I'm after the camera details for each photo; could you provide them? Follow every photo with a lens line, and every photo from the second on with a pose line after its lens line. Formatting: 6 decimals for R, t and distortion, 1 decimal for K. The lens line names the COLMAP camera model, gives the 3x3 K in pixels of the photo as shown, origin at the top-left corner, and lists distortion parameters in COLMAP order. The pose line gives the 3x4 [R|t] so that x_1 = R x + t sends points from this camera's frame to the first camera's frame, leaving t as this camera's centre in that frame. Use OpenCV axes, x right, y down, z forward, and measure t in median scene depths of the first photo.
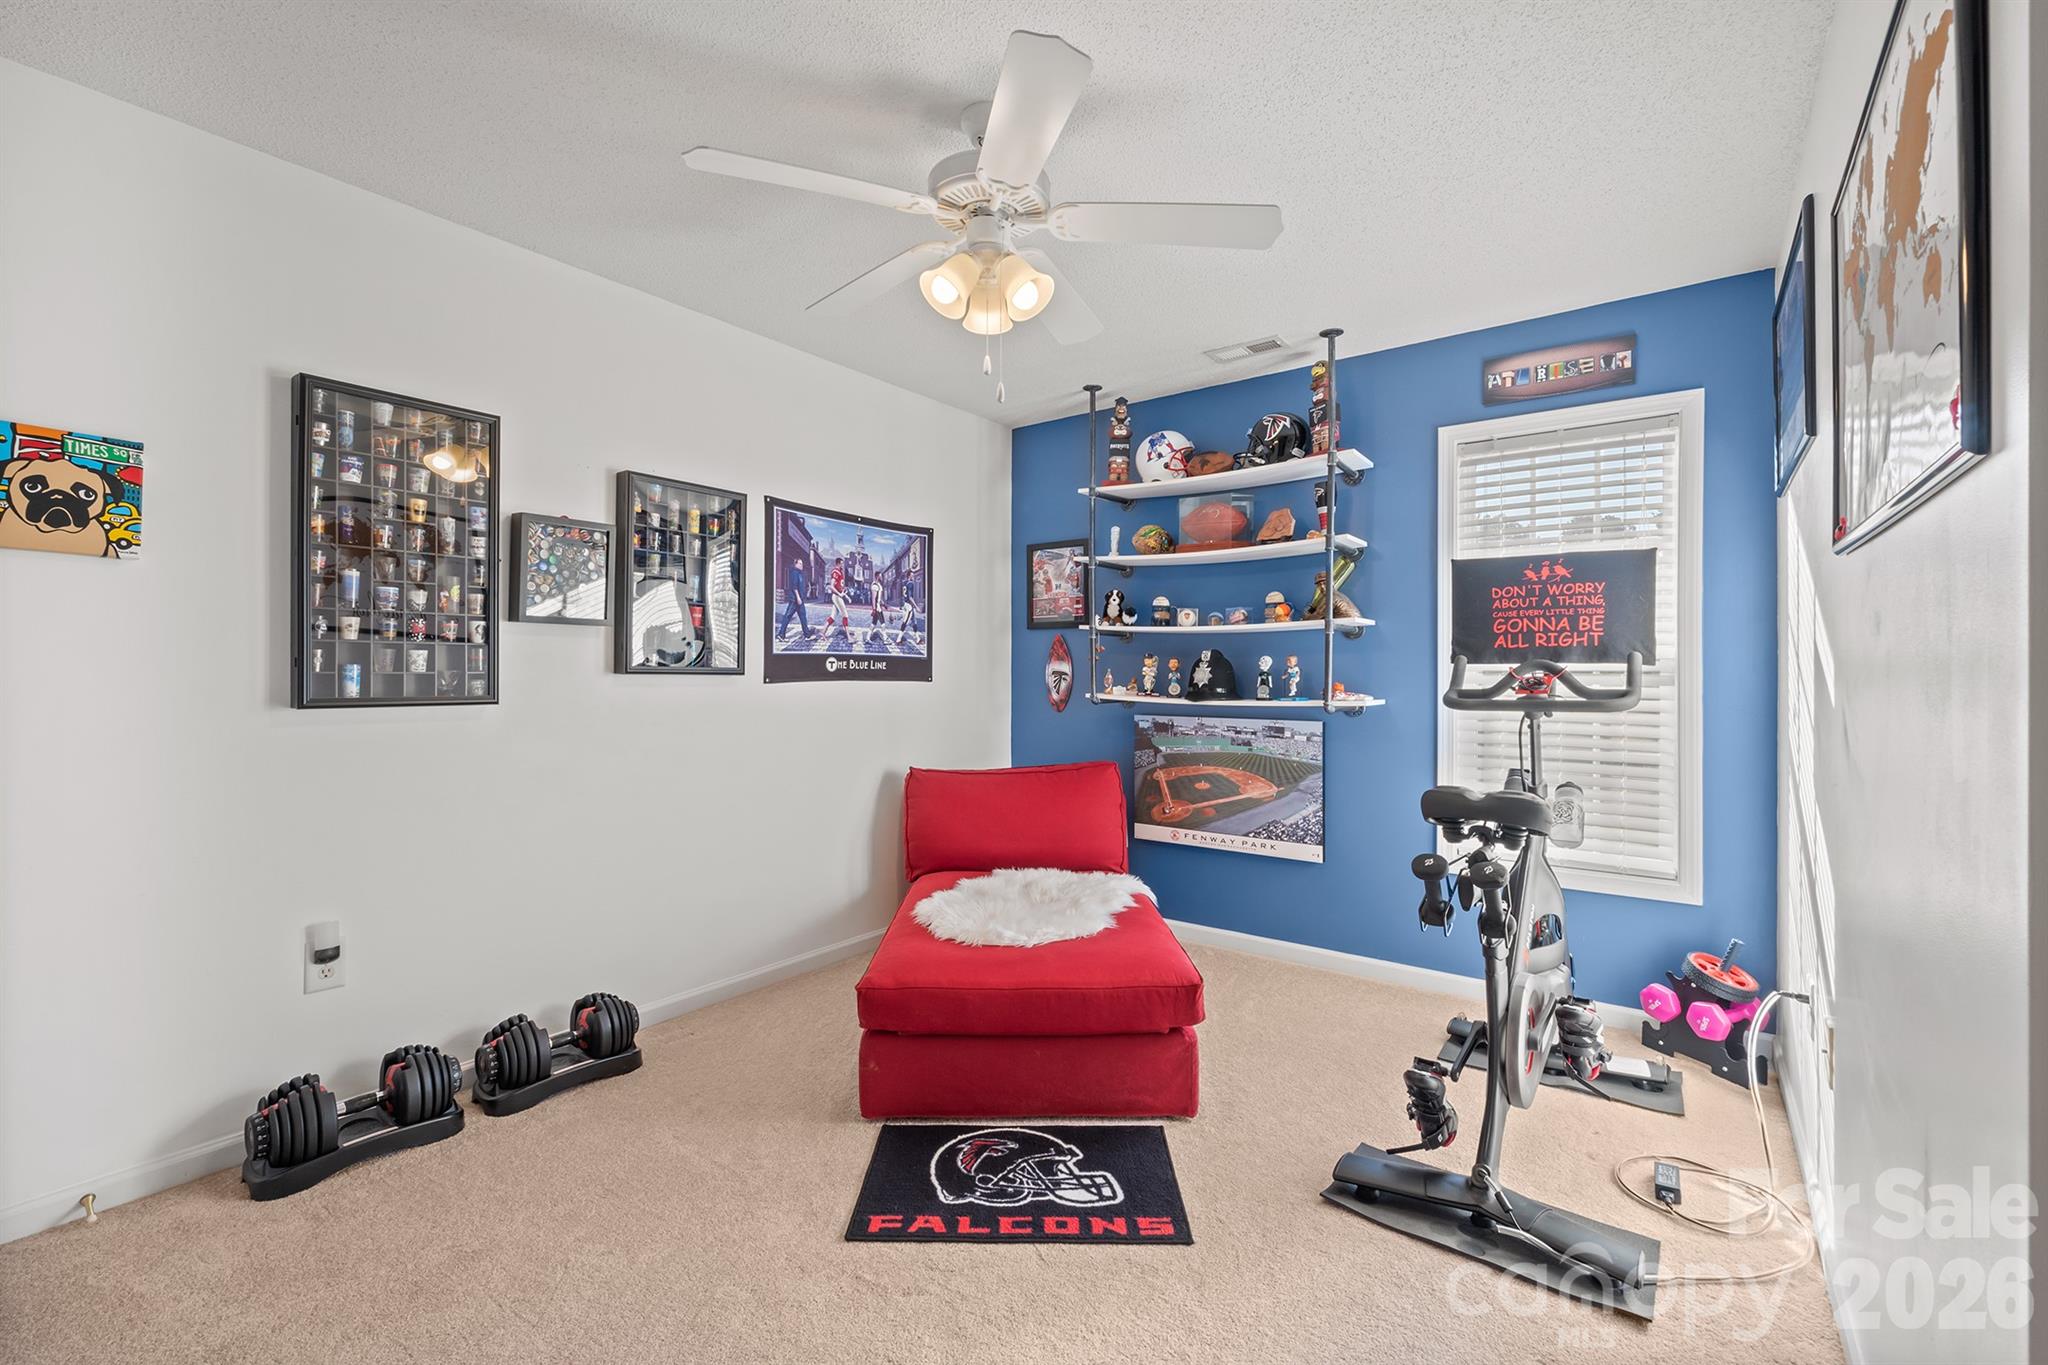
lens RADIAL K [[857.4, 0, 1021.5], [0, 857.4, 669.5], [0, 0, 1]] dist [-0.005678, -0.001351]
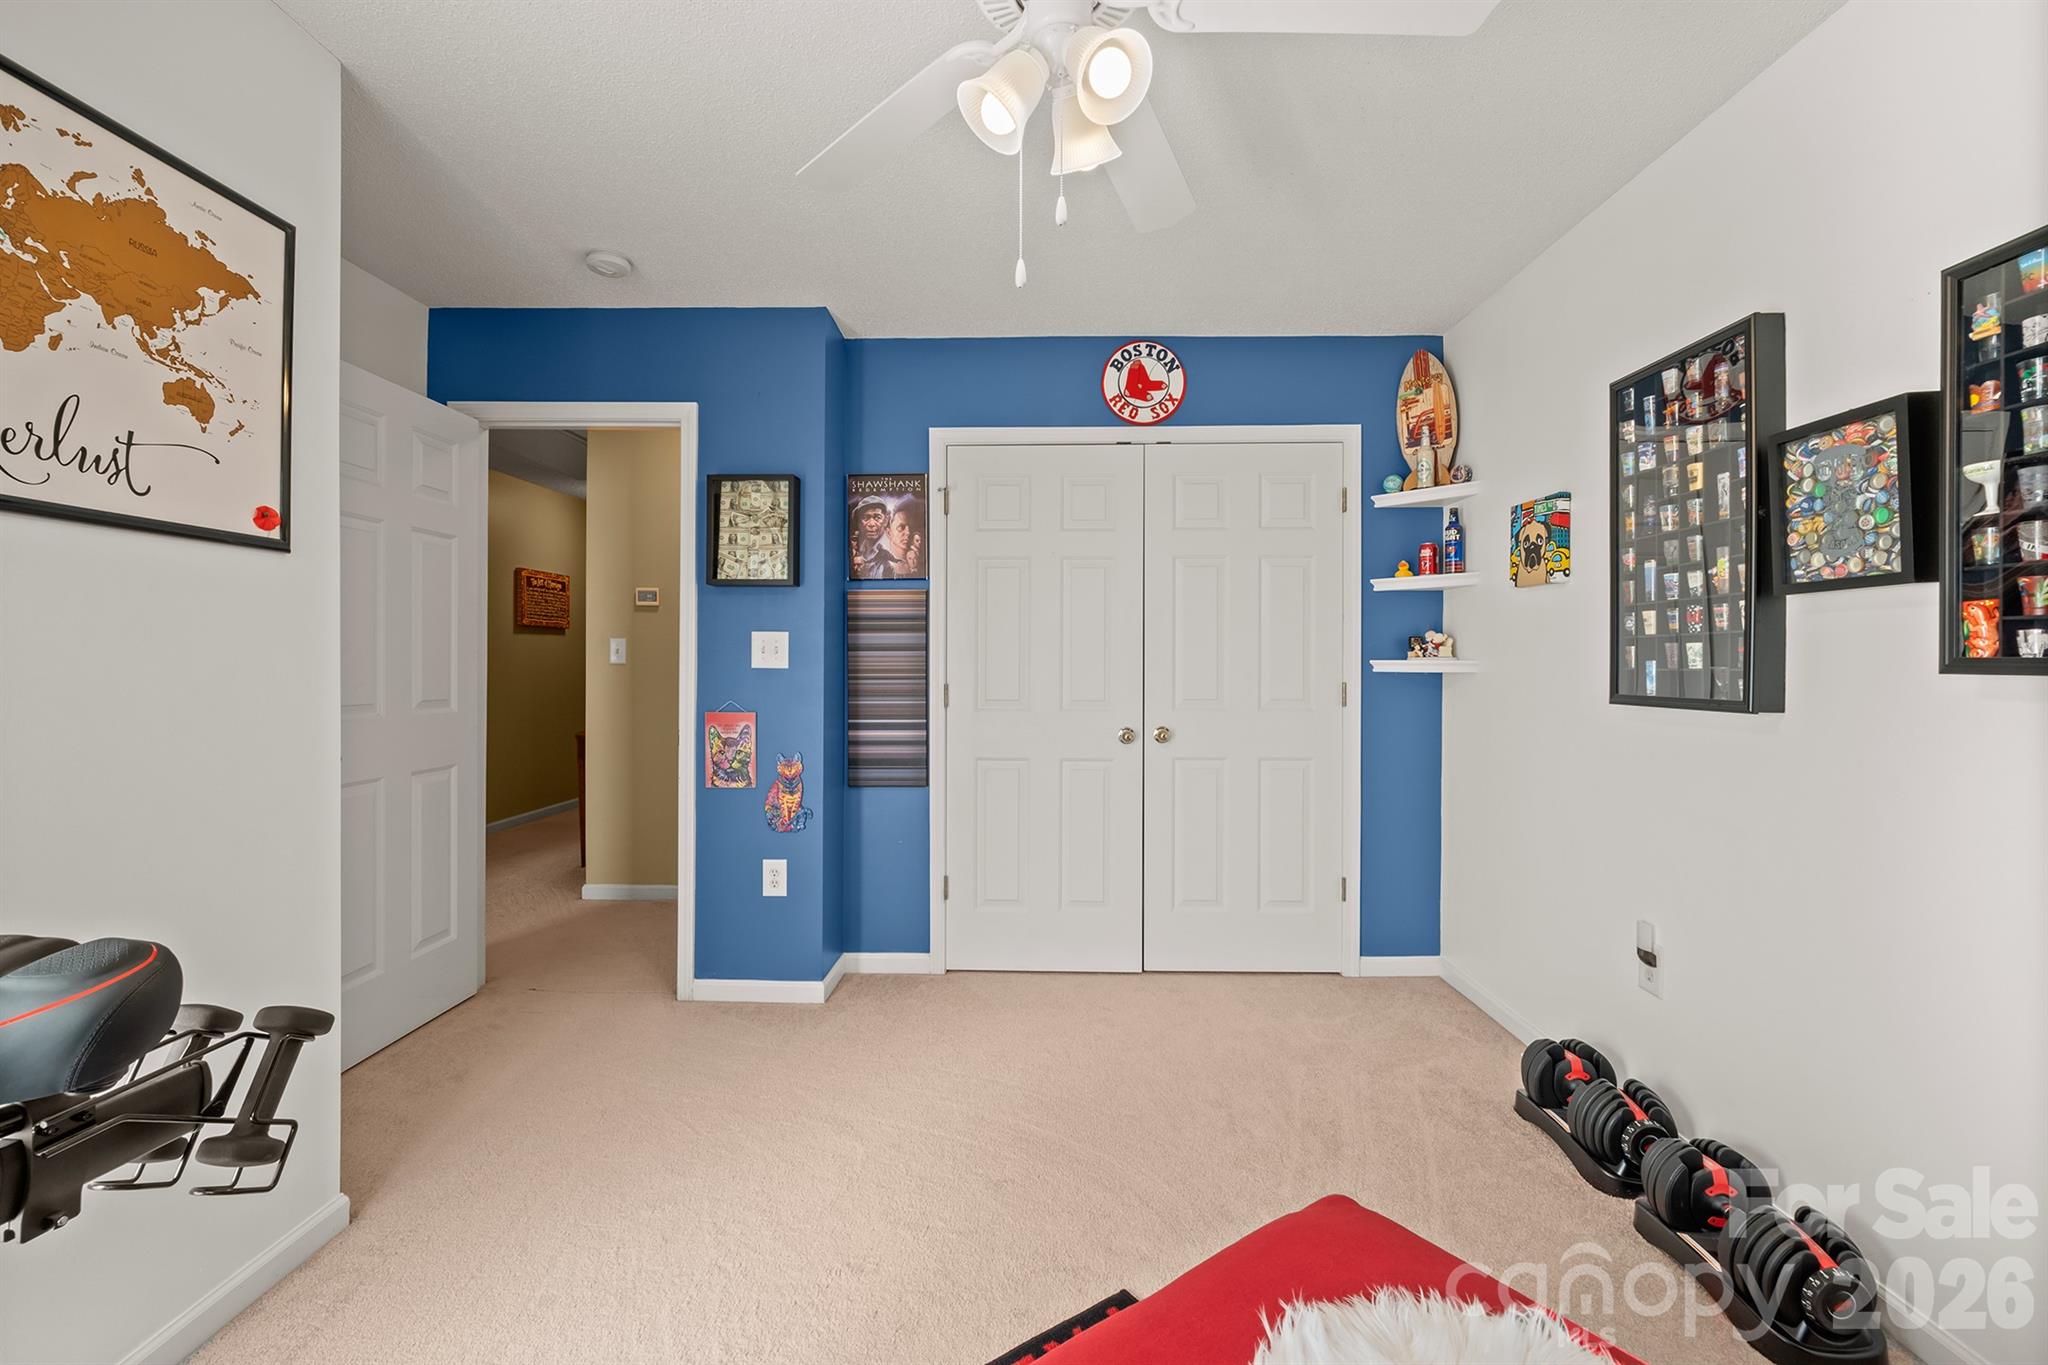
lens RADIAL K [[857.4, 0, 1023.9], [0, 857.4, 671.3], [0, 0, 1]] dist [-0.005678, -0.001351]
pose [[-0.807483, -0.003324, -0.589882, 0.348651], [-0.006524, 0.999973, 0.003297, 0.007419], [0.589855, 0.006511, -0.807483, 1.379785]]
